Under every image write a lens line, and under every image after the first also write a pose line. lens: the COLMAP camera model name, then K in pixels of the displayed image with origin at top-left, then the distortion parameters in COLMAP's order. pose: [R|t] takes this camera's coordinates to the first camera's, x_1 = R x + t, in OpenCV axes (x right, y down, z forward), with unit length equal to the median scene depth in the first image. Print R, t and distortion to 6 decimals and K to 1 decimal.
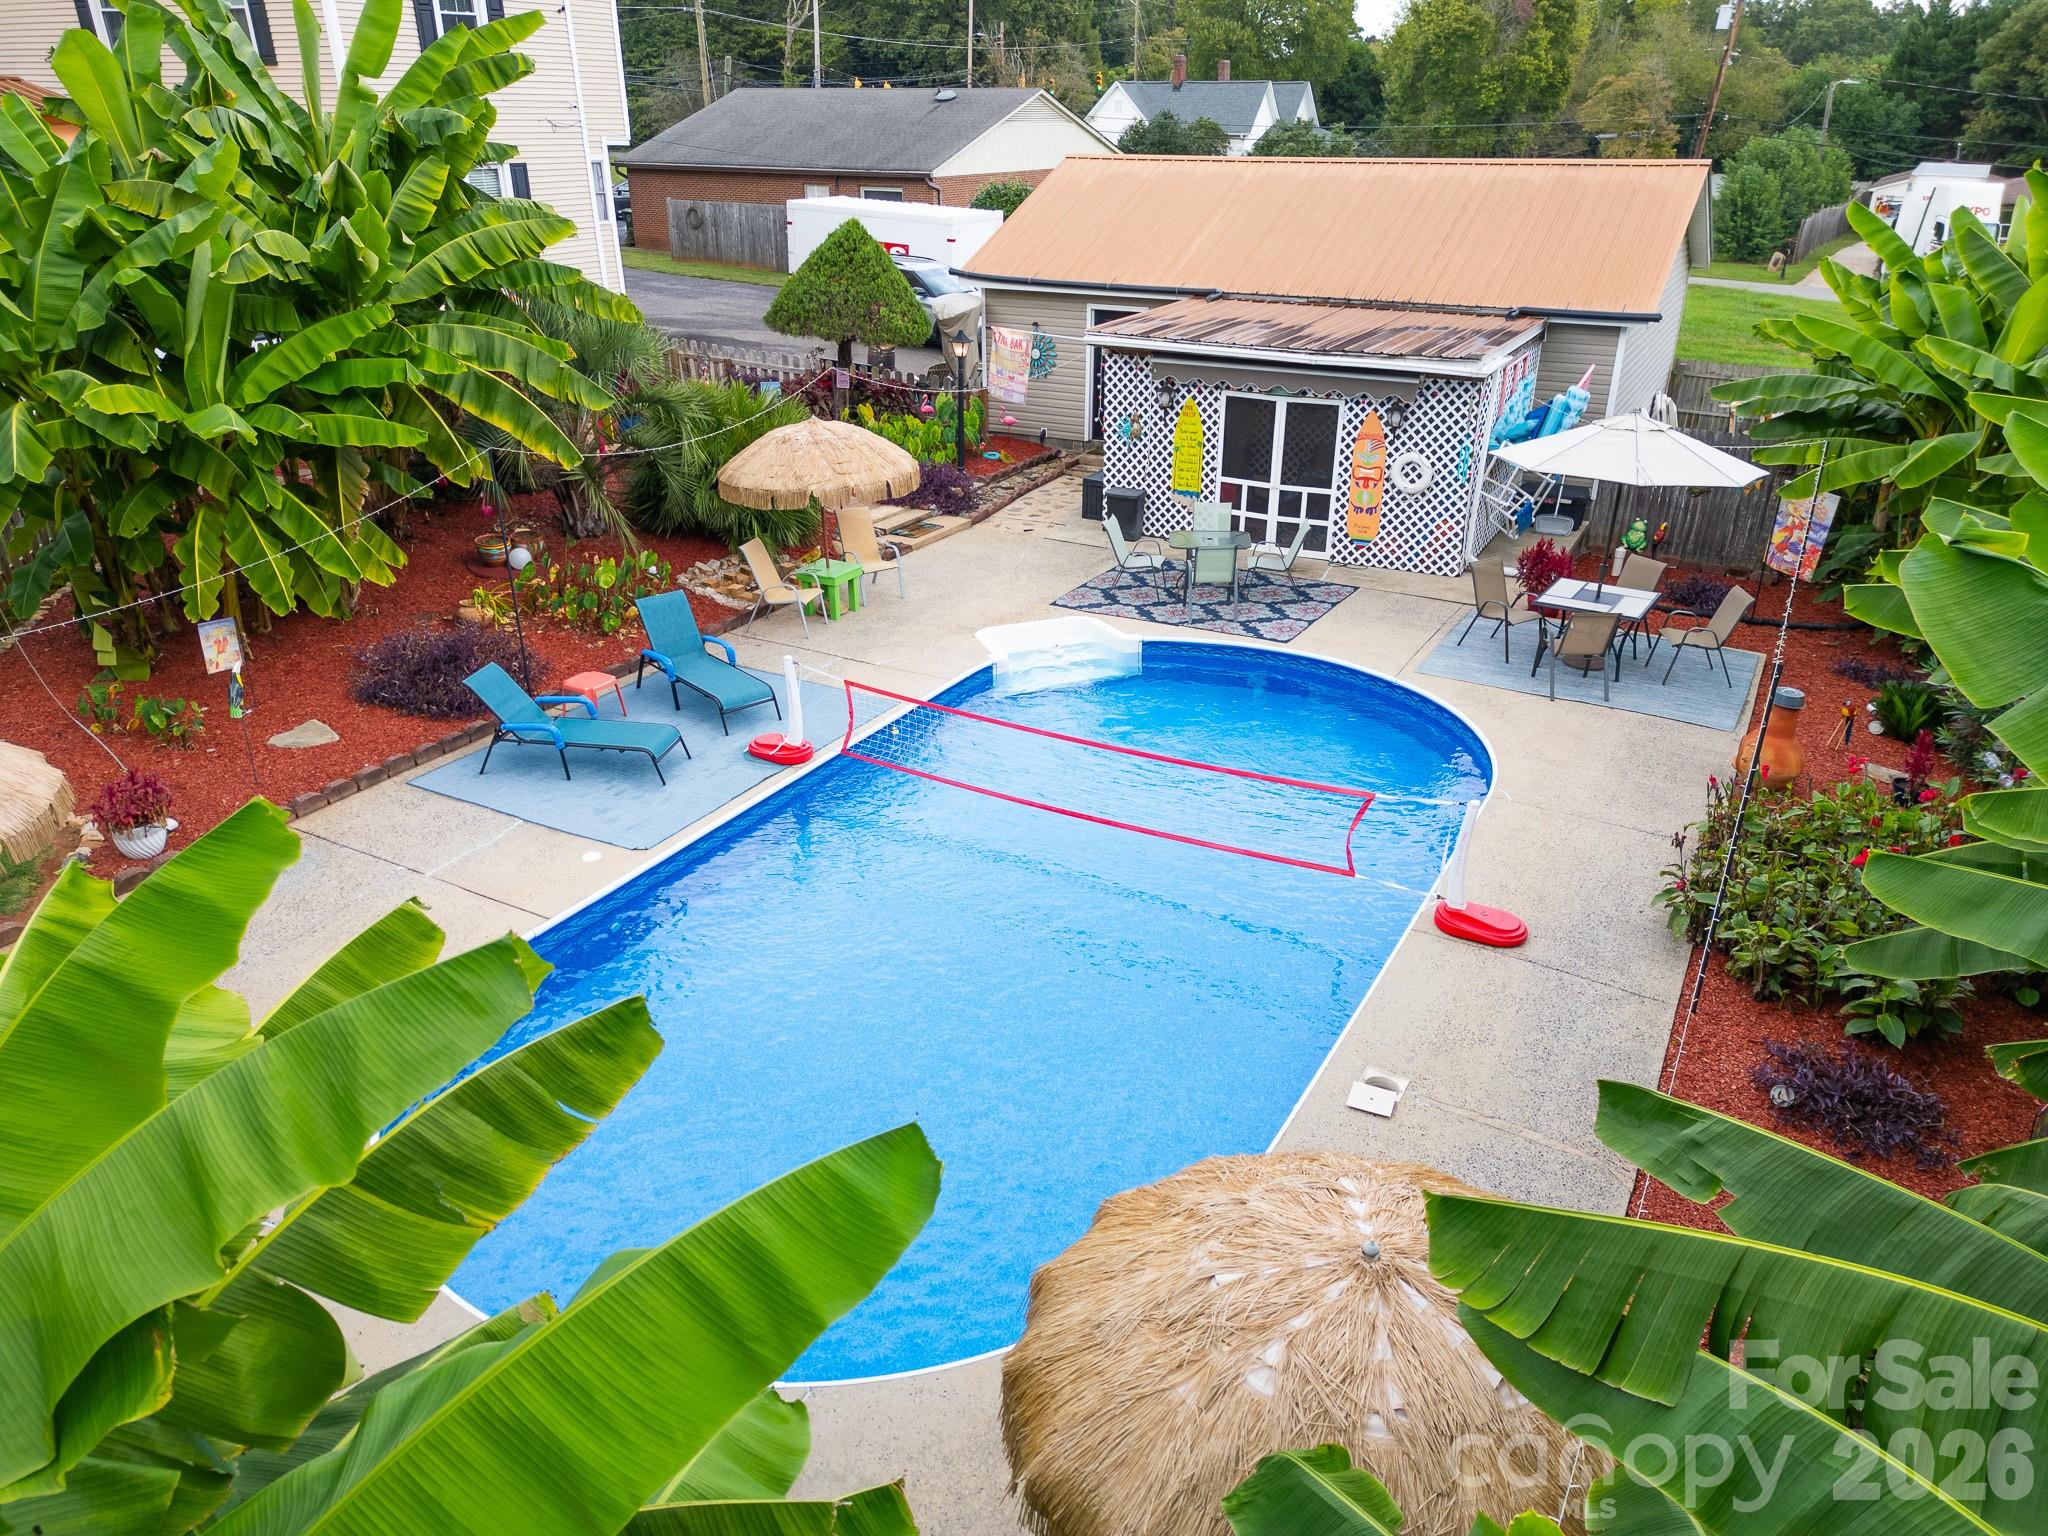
lens RADIAL K [[1428.2, 0, 1023.2], [0, 1428.2, 776.7], [0, 0, 1]] dist [0.075363, -0.056660]
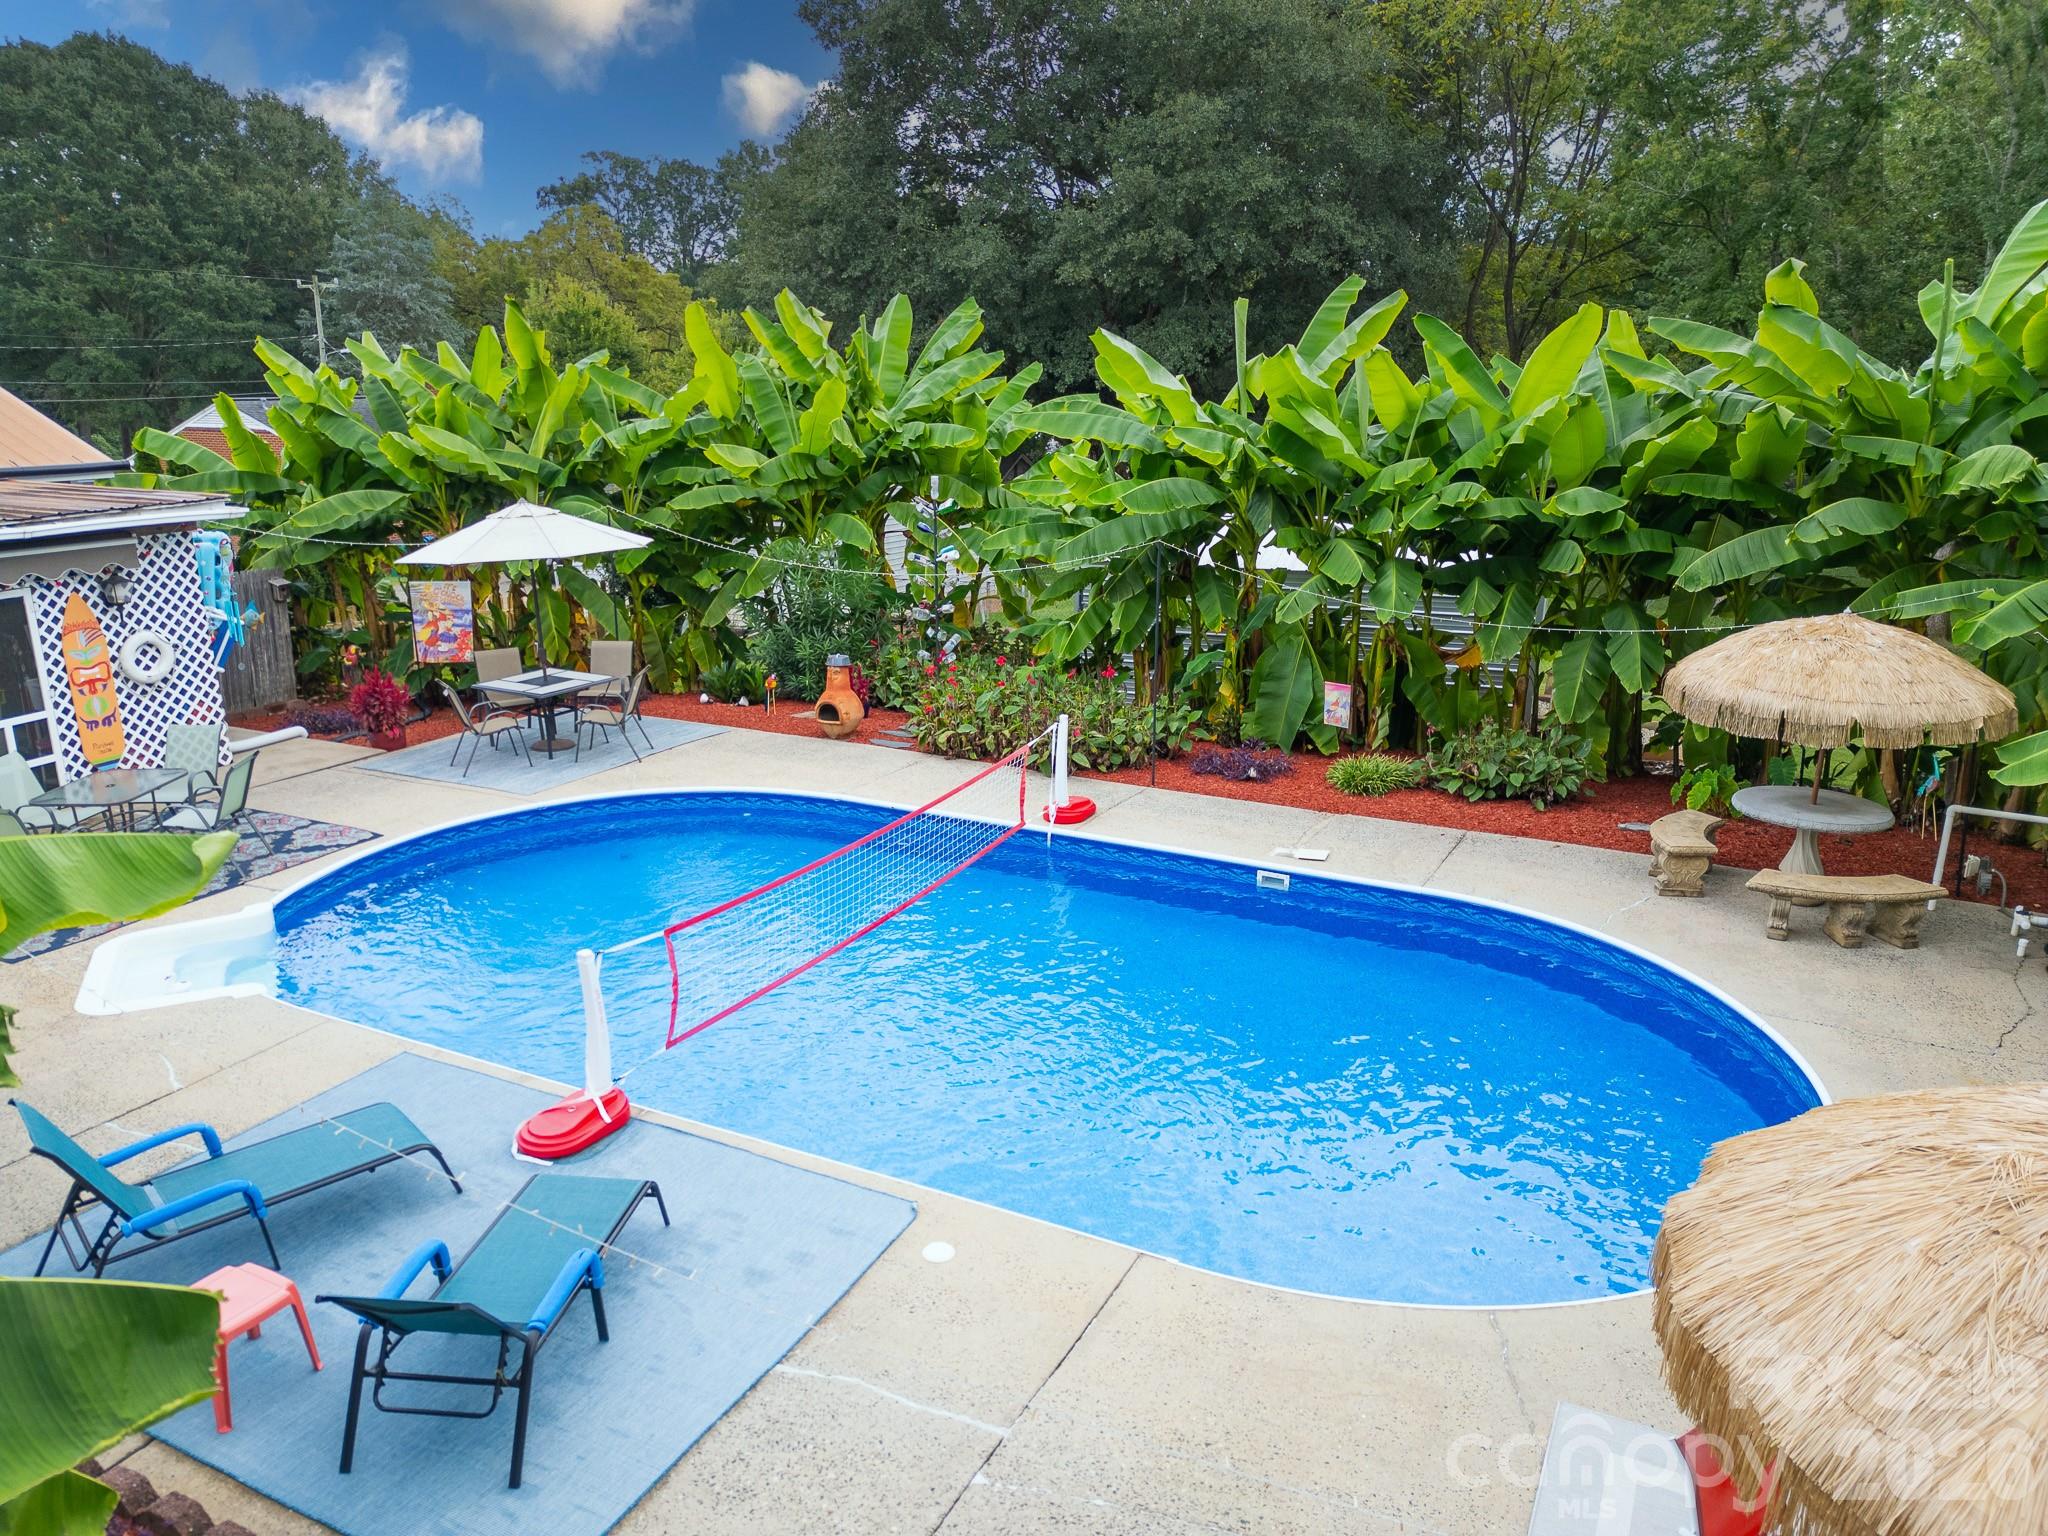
lens RADIAL K [[1428.2, 0, 1022.0], [0, 1428.2, 783.1], [0, 0, 1]] dist [0.075363, -0.056660]
pose [[-0.038348, -0.285976, 0.957469, -0.521200], [0.423474, 0.863227, 0.274789, -0.166915], [-0.905096, 0.416001, 0.088000, 0.525113]]
